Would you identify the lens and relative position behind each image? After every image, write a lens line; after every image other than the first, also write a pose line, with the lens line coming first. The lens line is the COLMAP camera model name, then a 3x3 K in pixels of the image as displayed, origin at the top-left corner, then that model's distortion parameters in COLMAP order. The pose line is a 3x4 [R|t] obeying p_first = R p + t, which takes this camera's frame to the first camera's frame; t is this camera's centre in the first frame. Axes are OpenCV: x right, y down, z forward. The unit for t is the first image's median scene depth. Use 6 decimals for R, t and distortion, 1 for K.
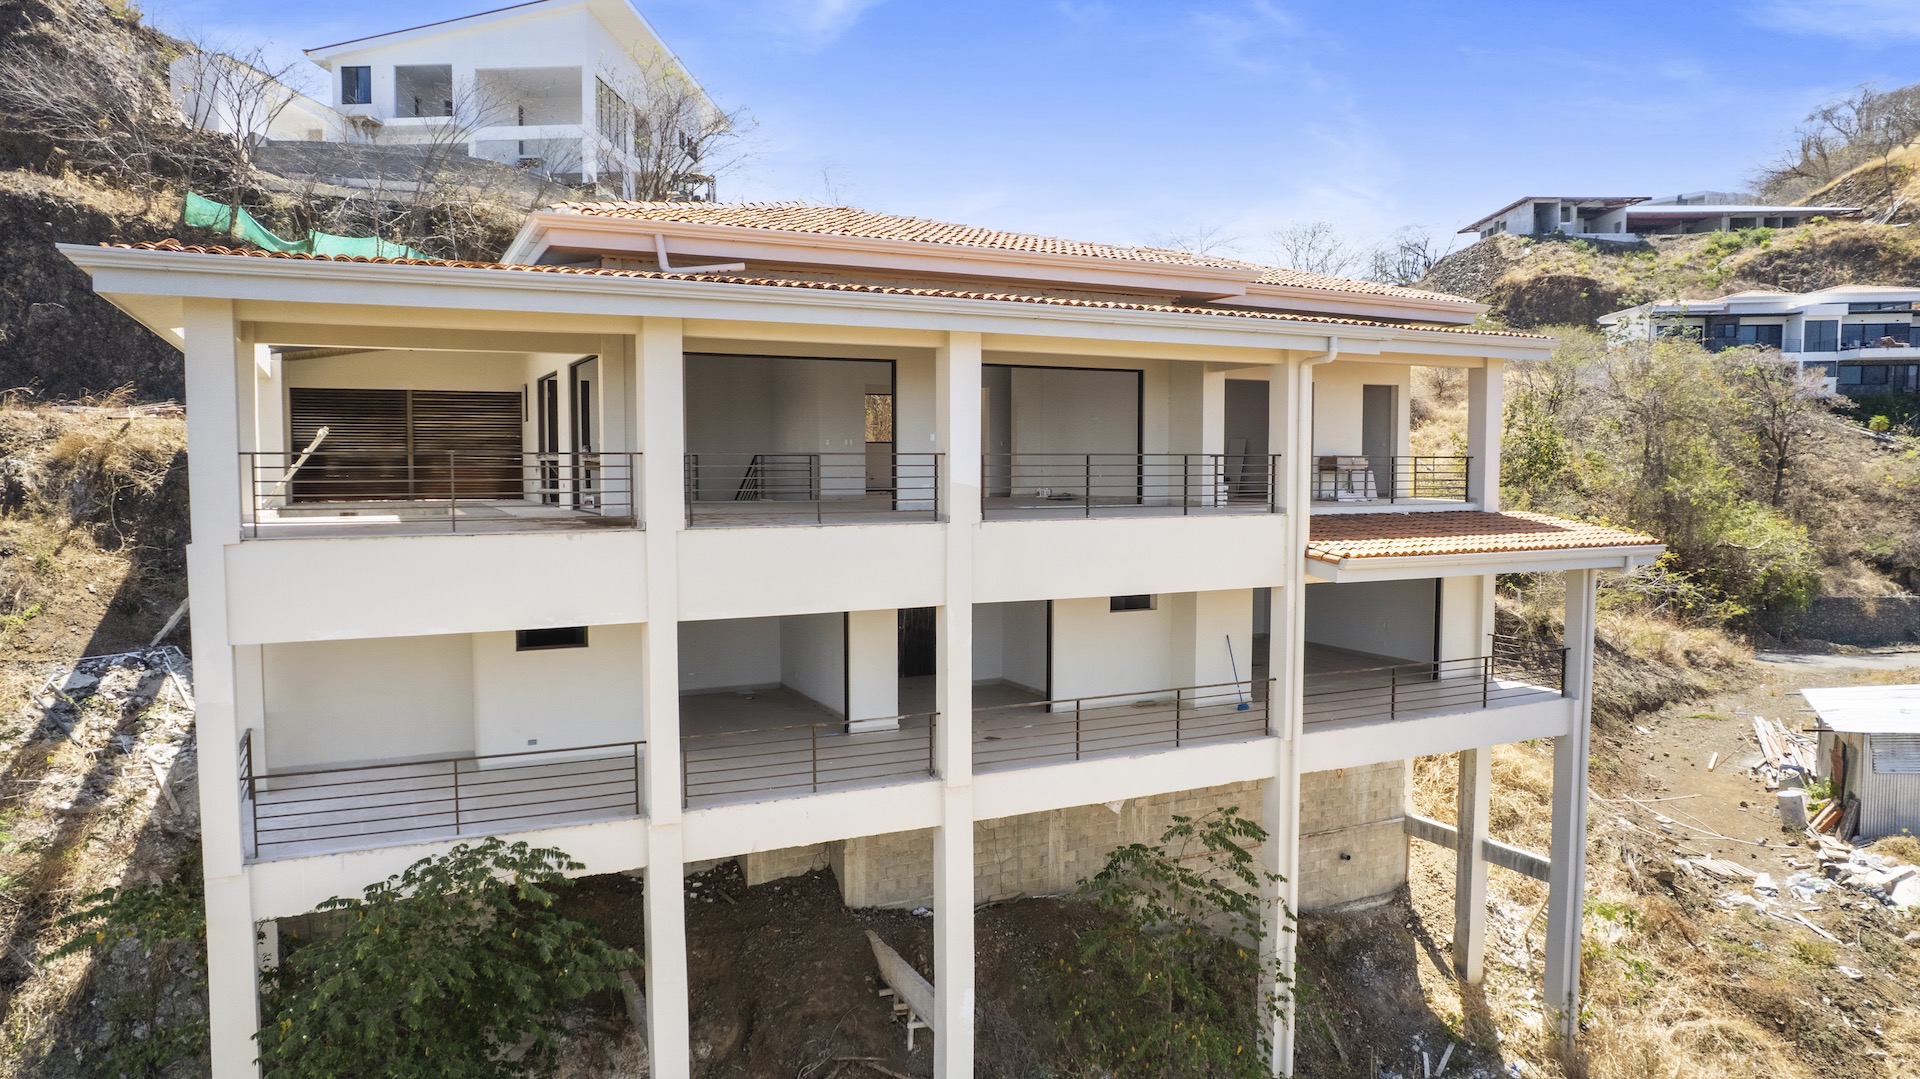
lens RADIAL K [[1253.1, 0, 951.2], [0, 1253.1, 535.4], [0, 0, 1]] dist [-0.086539, 0.089829]
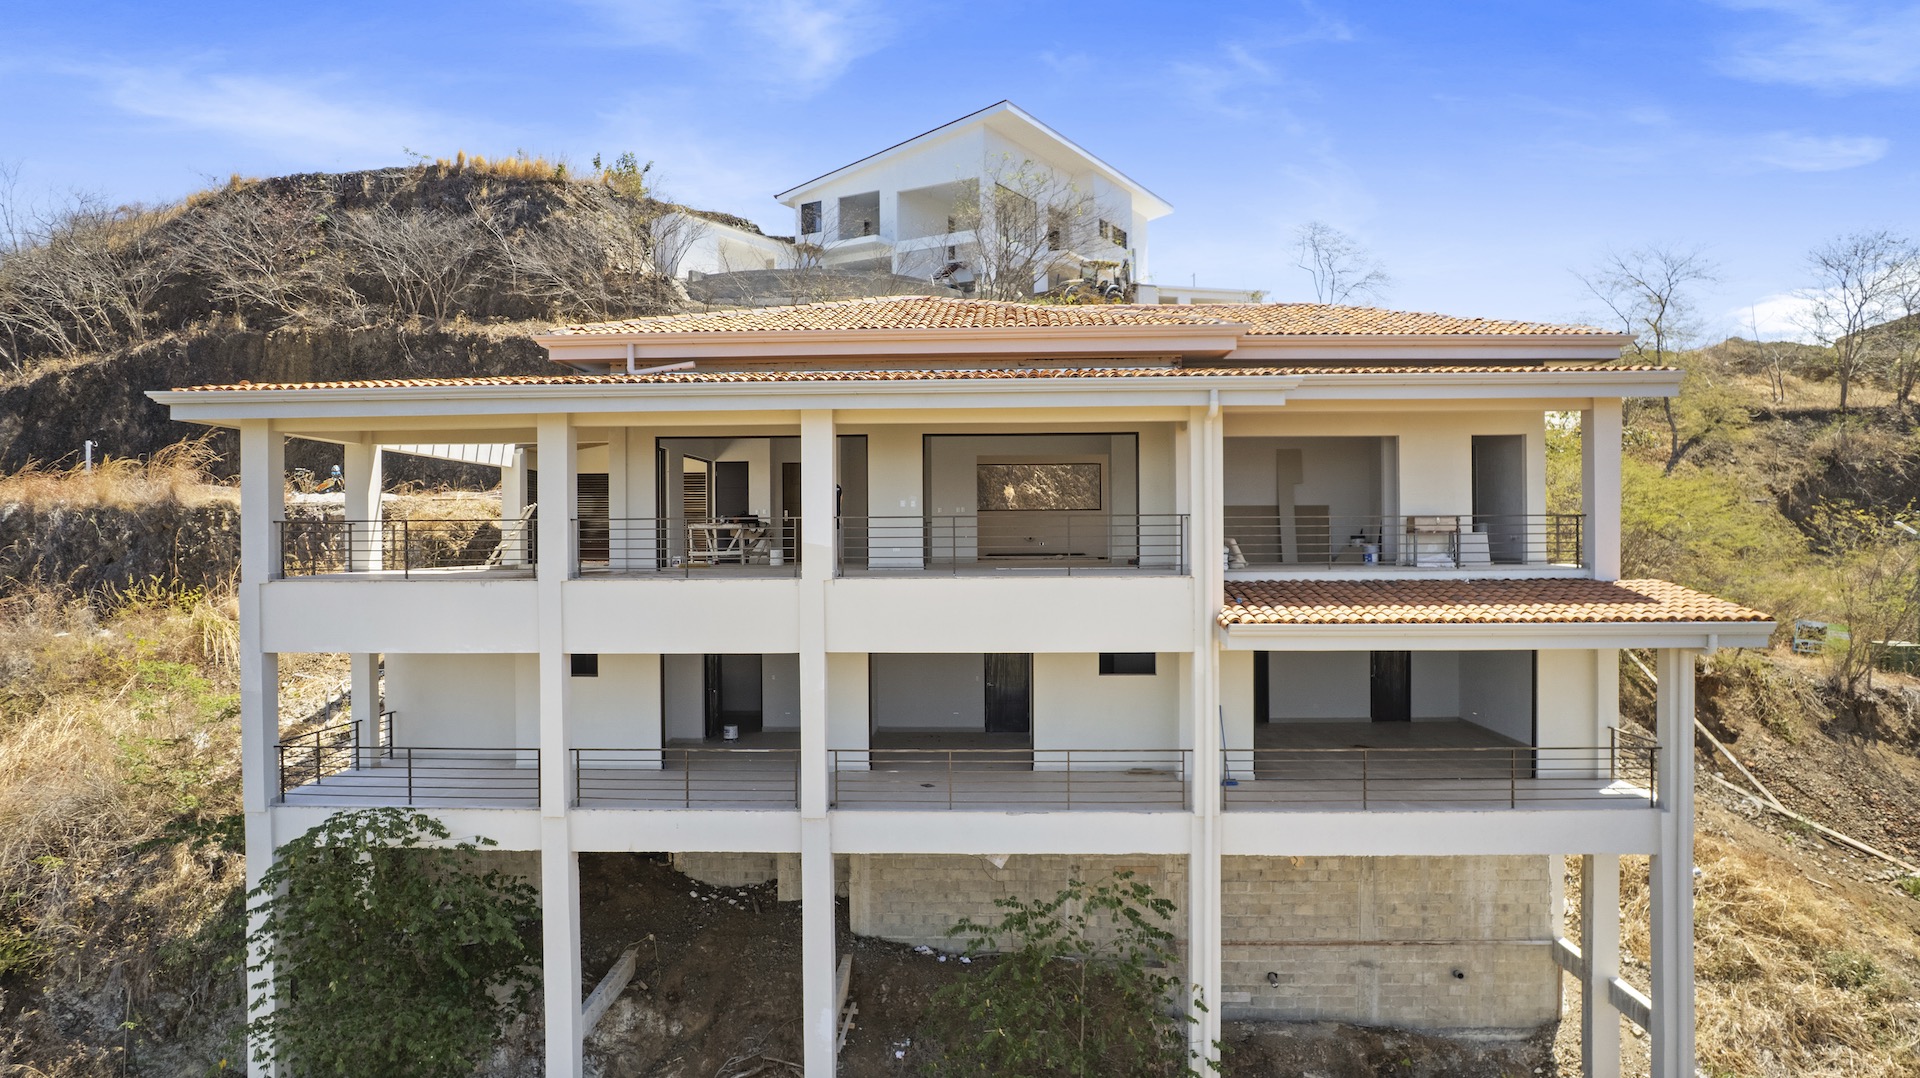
lens RADIAL K [[1253.1, 0, 951.2], [0, 1253.1, 534.9], [0, 0, 1]] dist [-0.086539, 0.089829]
pose [[0.878461, -0.006993, -0.477762, 0.445346], [-0.021942, 0.998248, -0.054957, 0.006273], [0.477309, 0.058761, 0.876769, 0.053995]]
